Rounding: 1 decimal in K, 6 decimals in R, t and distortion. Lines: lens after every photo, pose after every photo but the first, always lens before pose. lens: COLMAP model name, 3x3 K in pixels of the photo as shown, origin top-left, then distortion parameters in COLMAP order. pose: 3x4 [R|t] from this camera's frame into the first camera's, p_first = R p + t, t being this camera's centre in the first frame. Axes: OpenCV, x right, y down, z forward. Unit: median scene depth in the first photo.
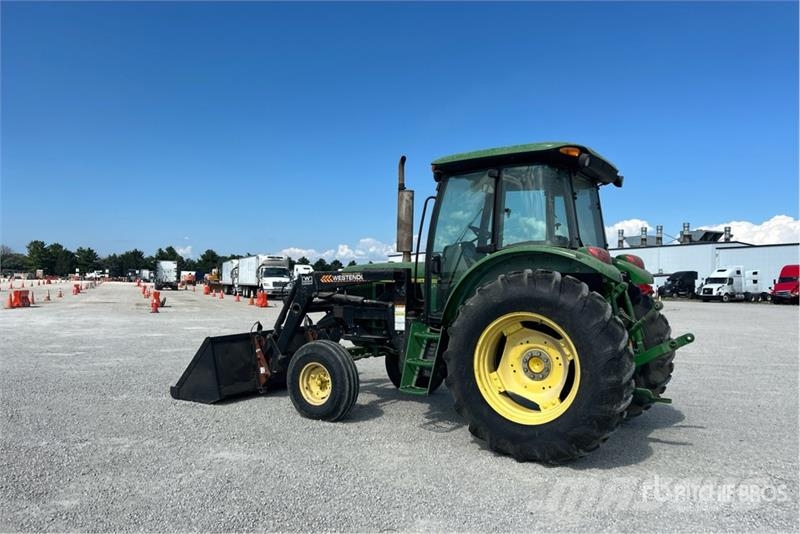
lens RADIAL K [[600.1, 0, 409.3], [0, 600.1, 262.2], [0, 0, 1]] dist [0.027826, -0.003861]
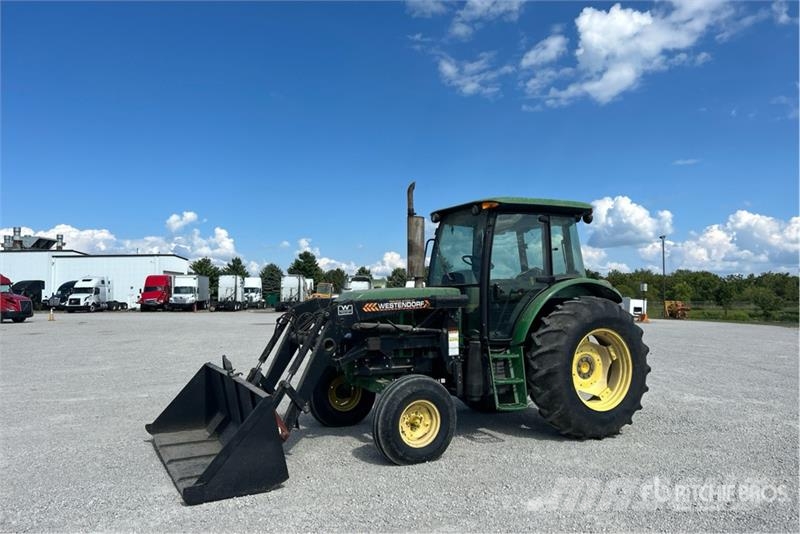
lens RADIAL K [[600.1, 0, 409.3], [0, 600.1, 262.2], [0, 0, 1]] dist [0.027826, -0.003861]
pose [[0.497290, 0.029796, 0.867073, -0.872198], [-0.018185, 0.999548, -0.023919, -0.018469], [-0.867394, -0.003873, 0.497607, 0.509161]]
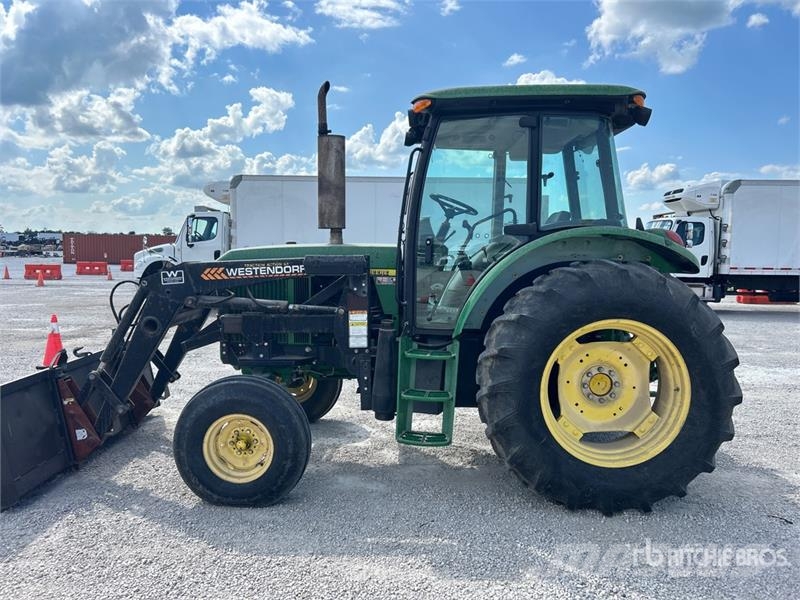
lens RADIAL K [[617.0, 0, 418.6], [0, 617.0, 299.7], [0, 0, 1]] dist [0.038008, -0.004114]
pose [[0.840280, -0.069208, 0.537717, -0.302196], [0.001501, 0.992112, 0.125347, -0.024708], [-0.542151, -0.104520, 0.833755, 0.356633]]
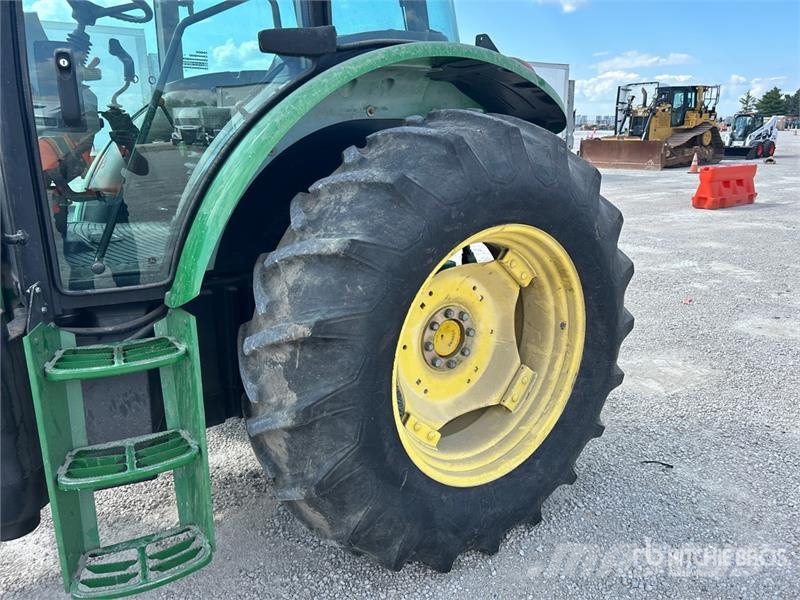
lens RADIAL K [[617.0, 0, 418.6], [0, 617.0, 299.7], [0, 0, 1]] dist [0.038008, -0.004114]
pose [[0.383033, -0.281811, 0.879698, -0.138506], [-0.002239, 0.952041, 0.305961, 0.006523], [-0.923732, -0.119163, 0.364032, 0.648948]]
